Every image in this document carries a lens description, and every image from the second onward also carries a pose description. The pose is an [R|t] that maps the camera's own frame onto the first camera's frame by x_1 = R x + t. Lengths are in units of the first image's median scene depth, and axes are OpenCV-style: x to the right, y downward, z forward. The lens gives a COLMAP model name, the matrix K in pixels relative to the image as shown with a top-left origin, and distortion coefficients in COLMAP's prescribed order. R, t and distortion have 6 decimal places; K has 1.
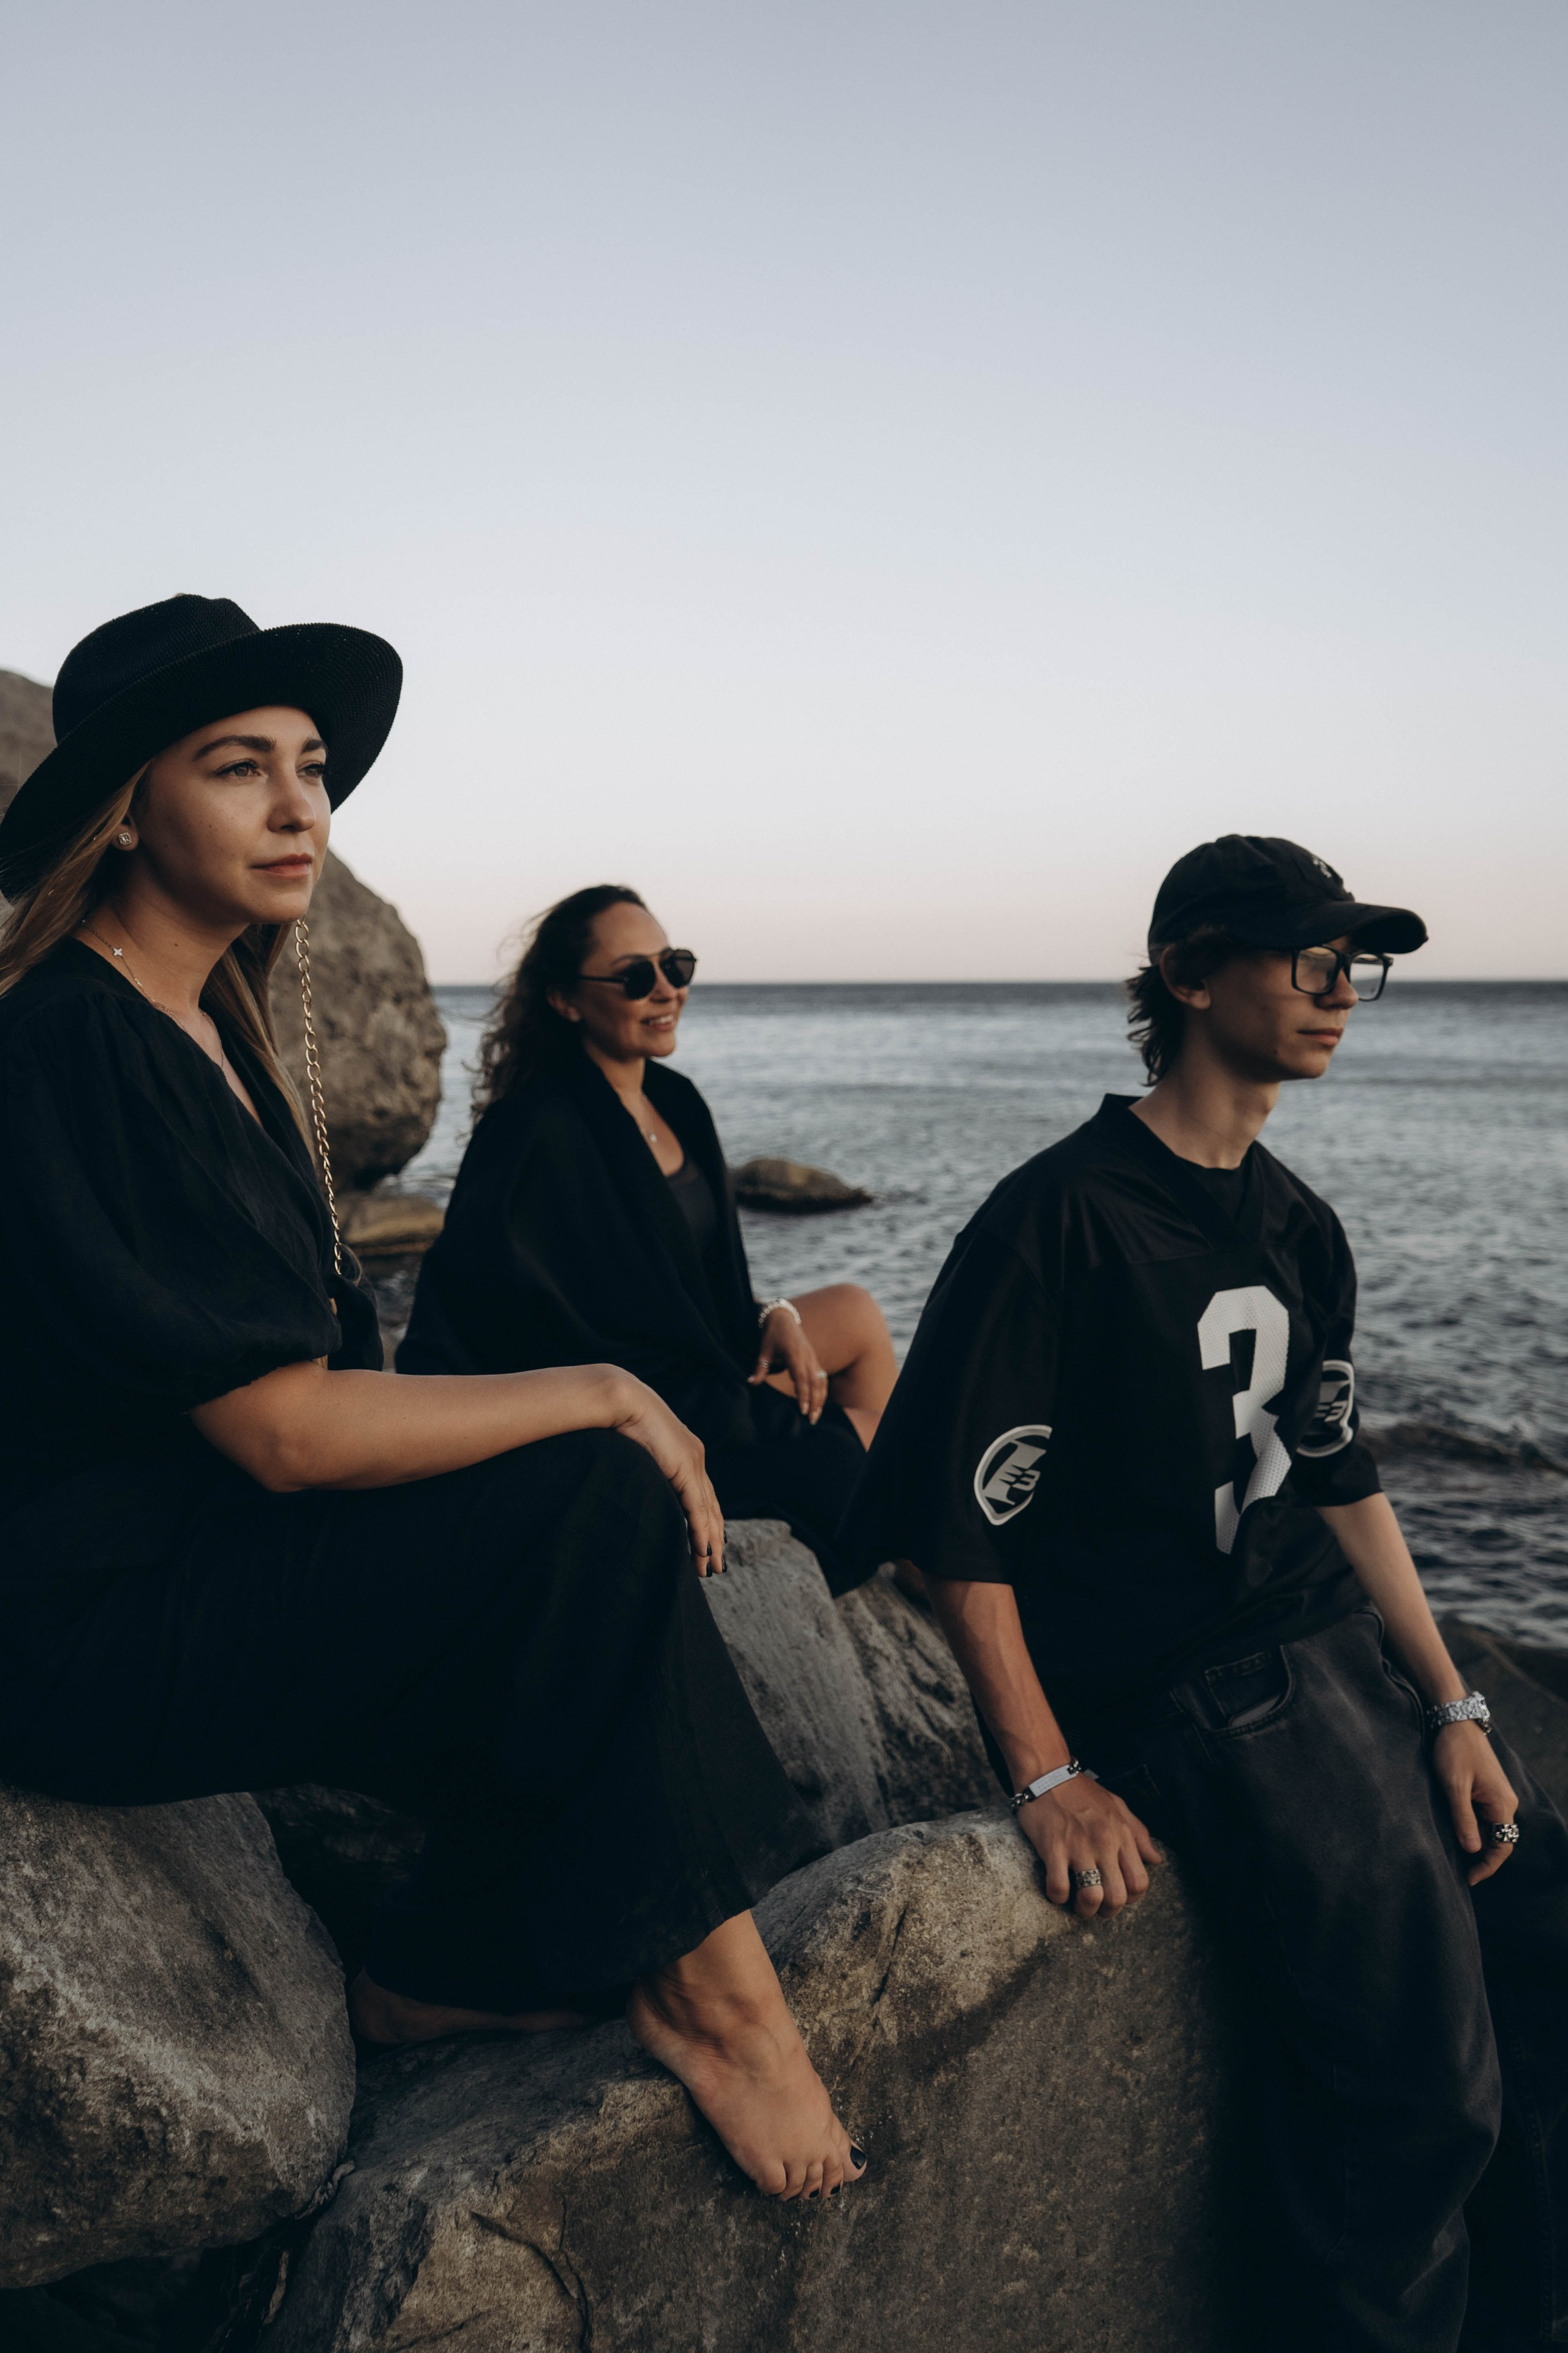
lens RADIAL K [[1946.9, 0, 788.5], [0, 1946.9, 1209.0], [0, 0, 1]] dist [-0.030484, -0.020701]
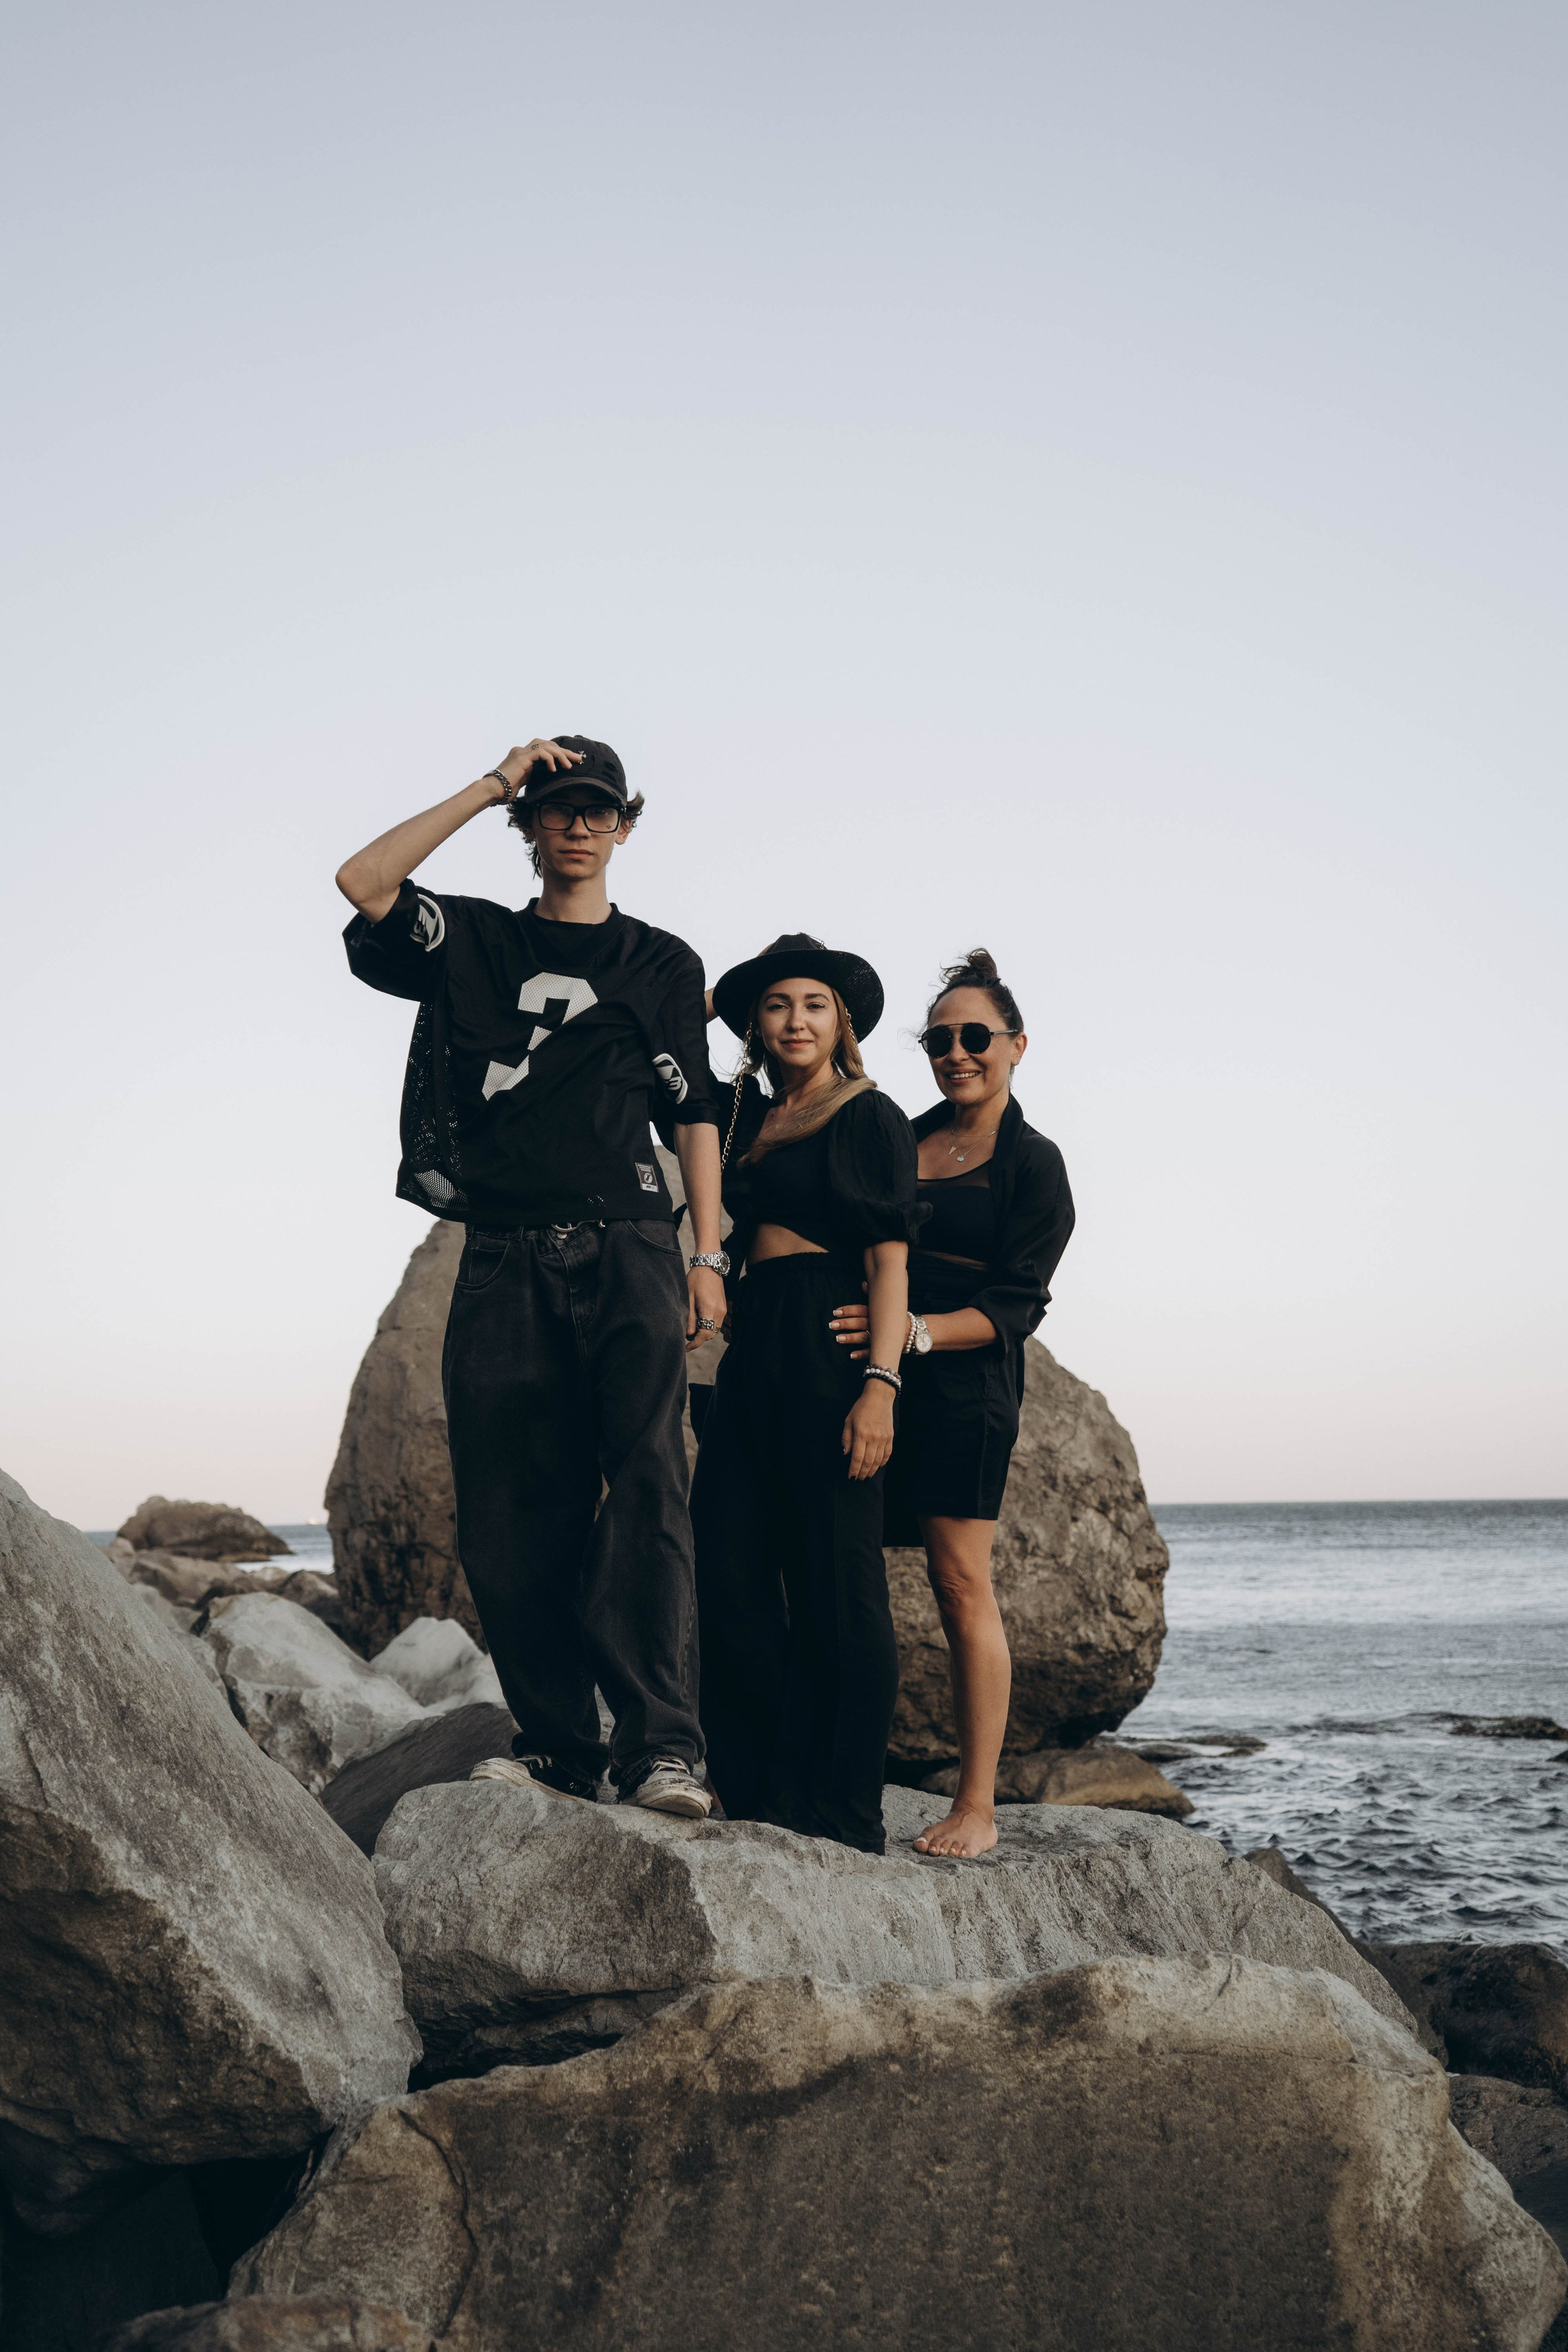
lens RADIAL K [[2566.0, 0, 780.4], [0, 2566.0, 1206.9], [0, 0, 1]] dist [0.223556, -0.266547]
pose [[0.934843, -0.056964, -0.350462, 0.840988], [-0.024080, 0.974602, -0.222646, 0.204442], [0.354244, 0.216579, 0.909728, -0.981402]]
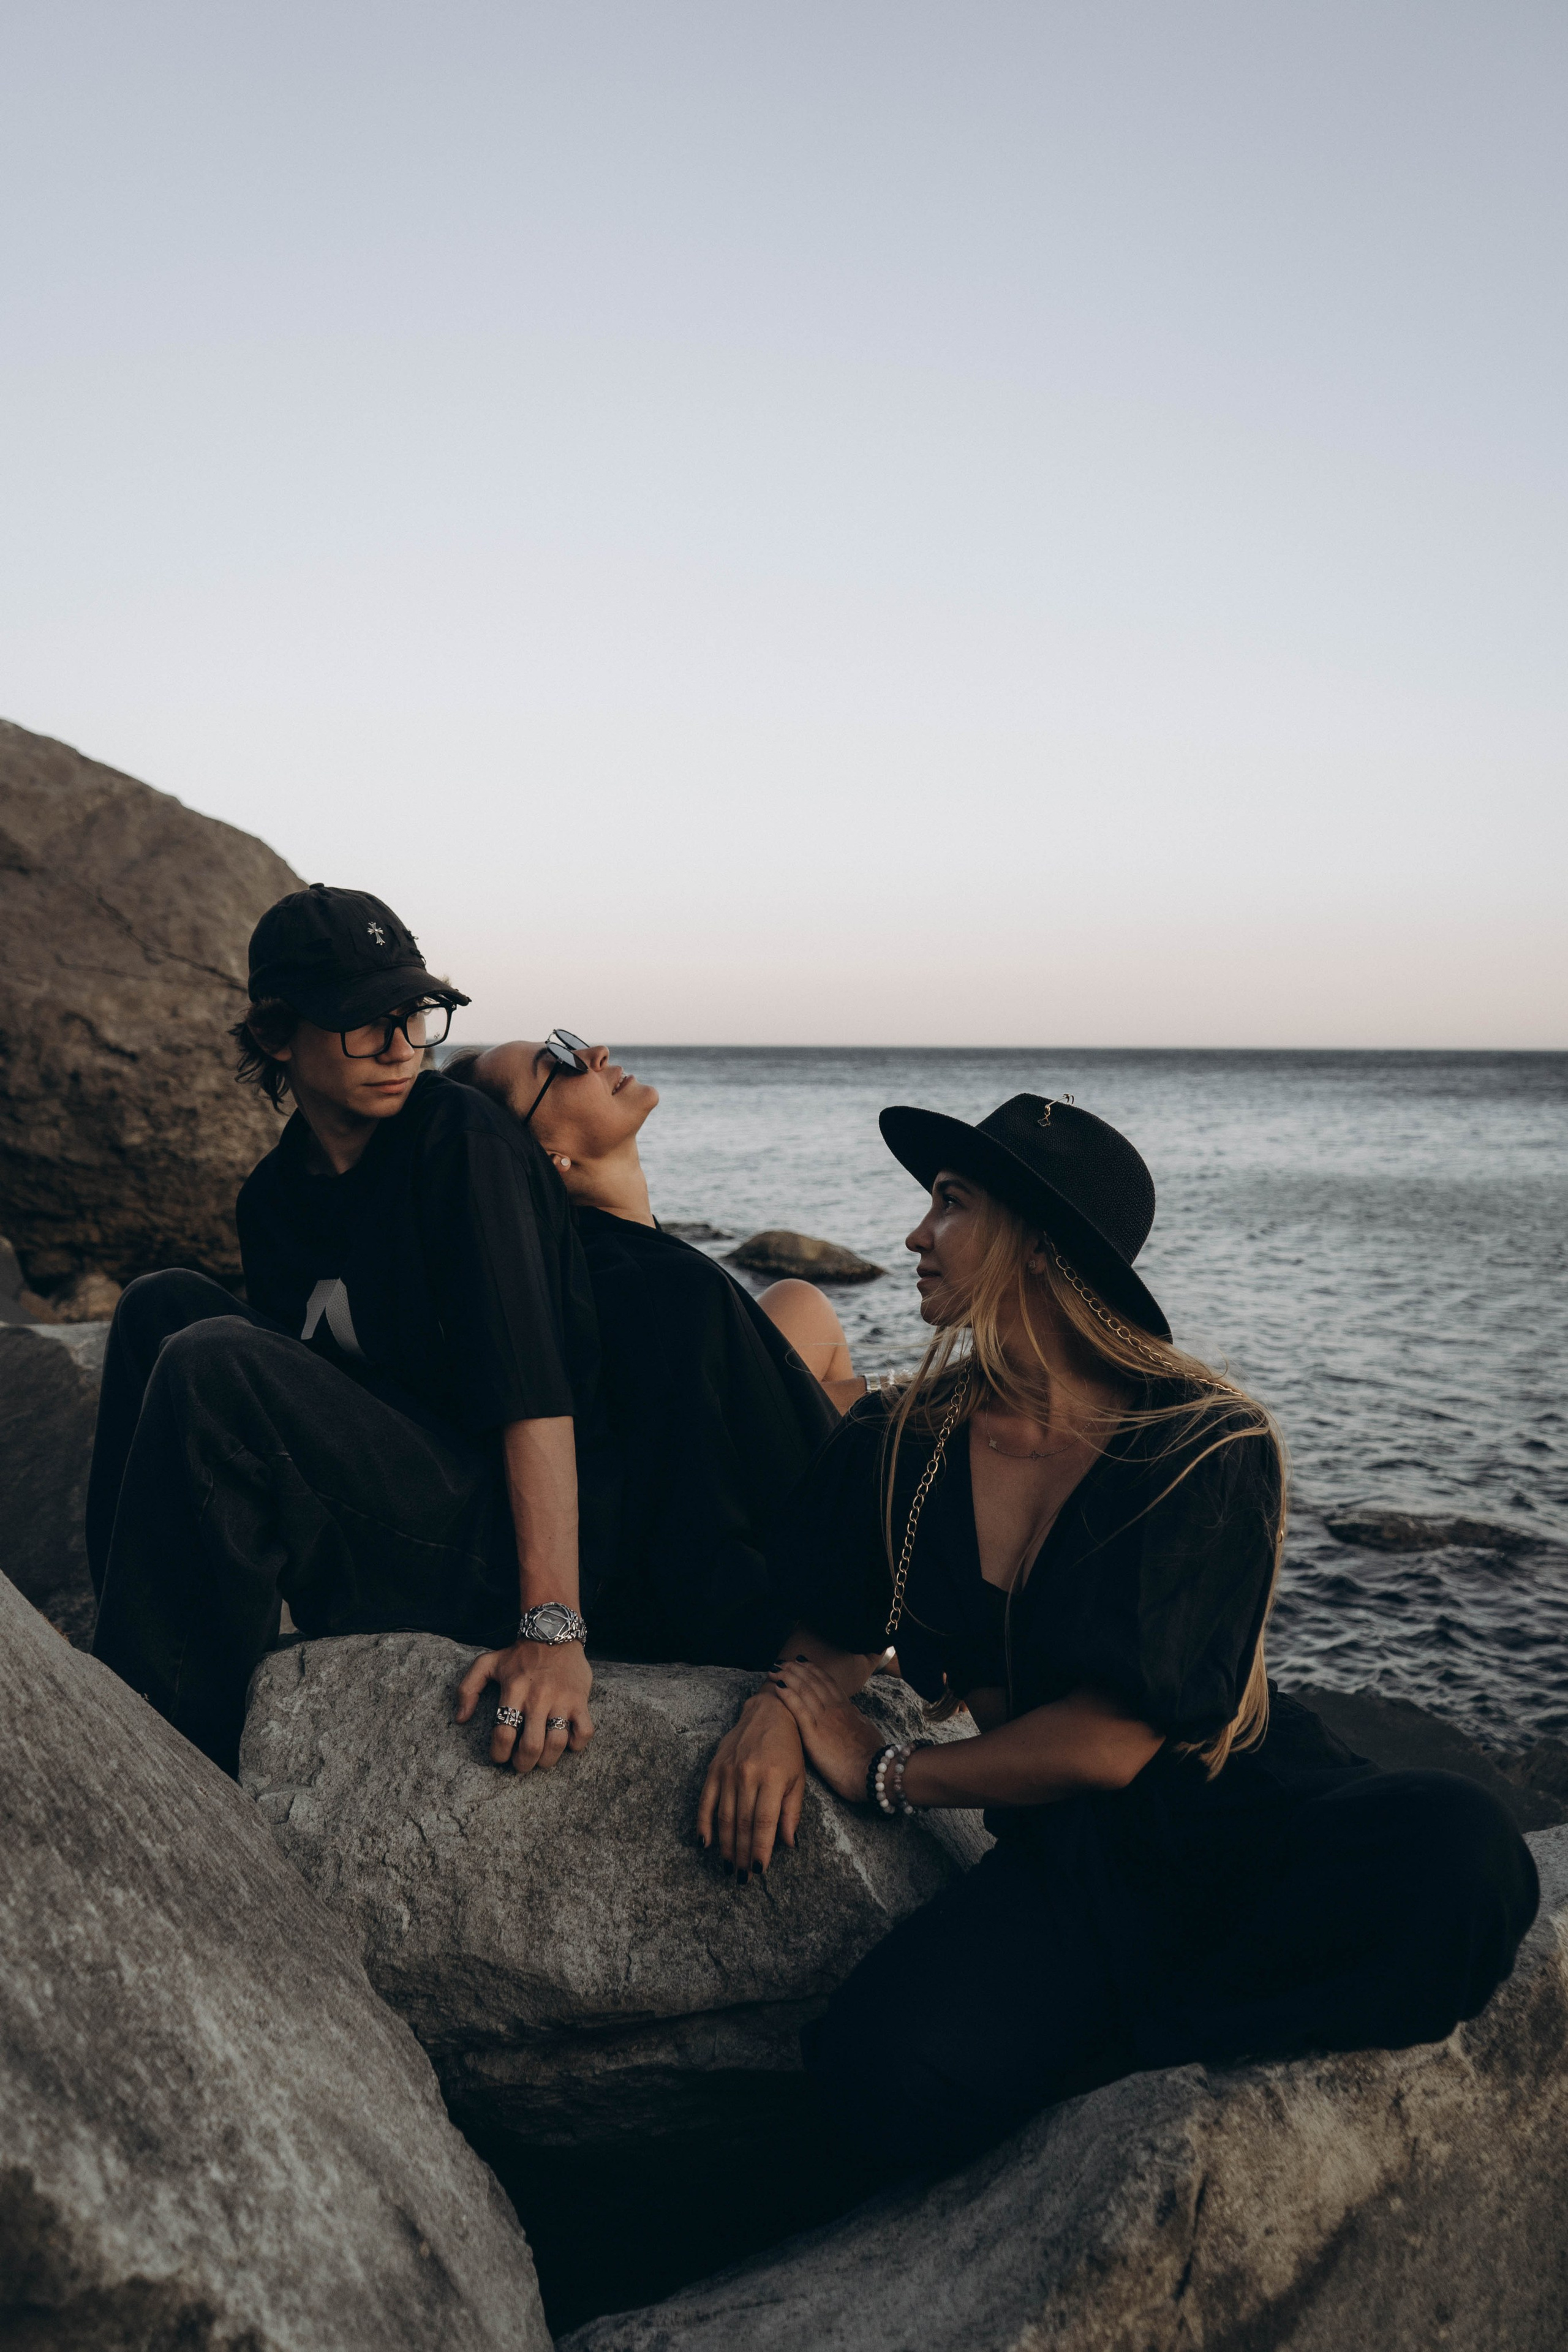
lens RADIAL K [[2018.0, 0, 791.4], [0, 2018.0, 1212.0], [0, 0, 1]] dist [-0.035674, -0.022396]
pose [[0.999943, 0.010288, 0.002777, -0.127312], [-0.010188, 0.999370, -0.034001, -0.030305], [-0.003125, 0.033971, 0.999418, 0.115618]]
